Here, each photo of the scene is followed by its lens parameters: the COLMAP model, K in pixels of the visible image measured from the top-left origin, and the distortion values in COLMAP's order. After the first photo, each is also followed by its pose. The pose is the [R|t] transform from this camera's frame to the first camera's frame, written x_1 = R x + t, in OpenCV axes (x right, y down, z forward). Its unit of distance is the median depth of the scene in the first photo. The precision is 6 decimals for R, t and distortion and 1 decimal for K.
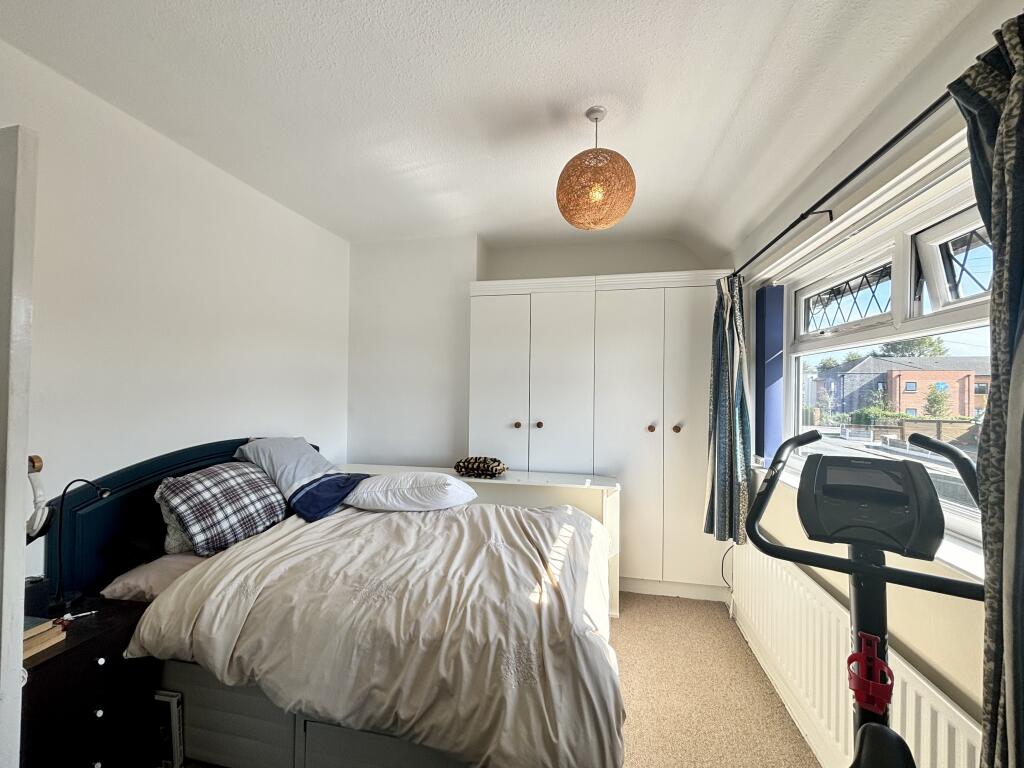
lens RADIAL K [[411.2, 0, 512.6], [0, 411.2, 385.8], [0, 0, 1]] dist [0.000154, -0.000250]
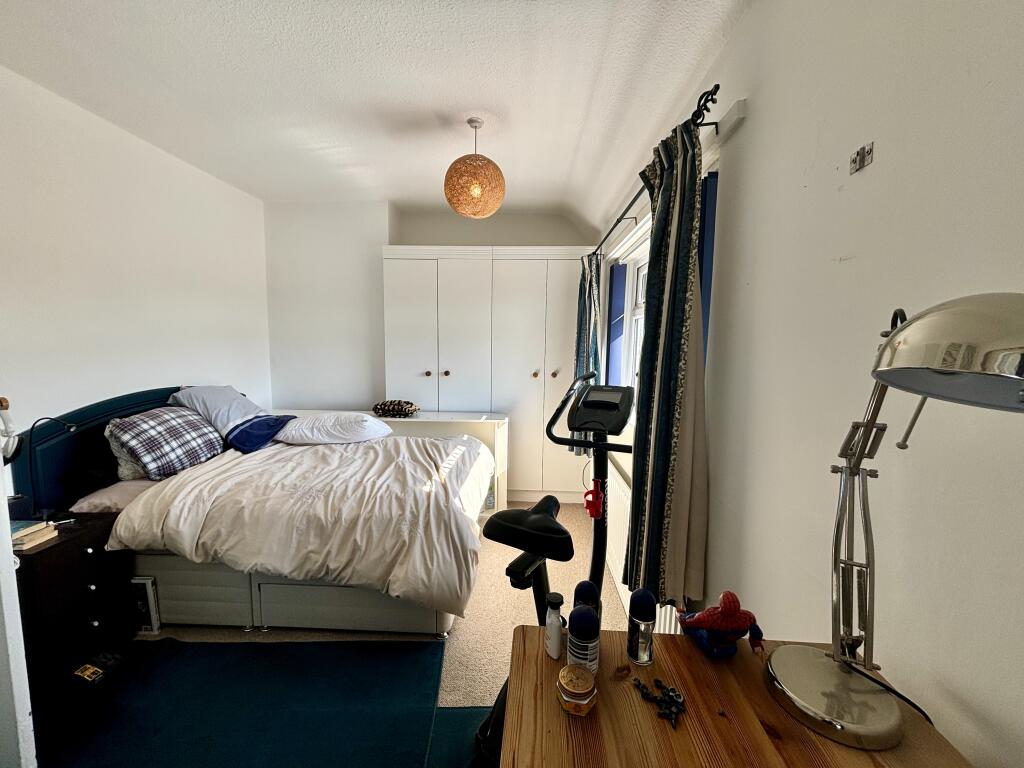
lens RADIAL K [[411.2, 0, 510.9], [0, 411.2, 384.1], [0, 0, 1]] dist [0.000154, -0.000250]
pose [[0.986916, -0.015007, 0.160538, 0.097236], [-0.002883, 0.993858, 0.110624, -0.008744], [-0.161212, -0.109640, 0.980811, -0.336957]]
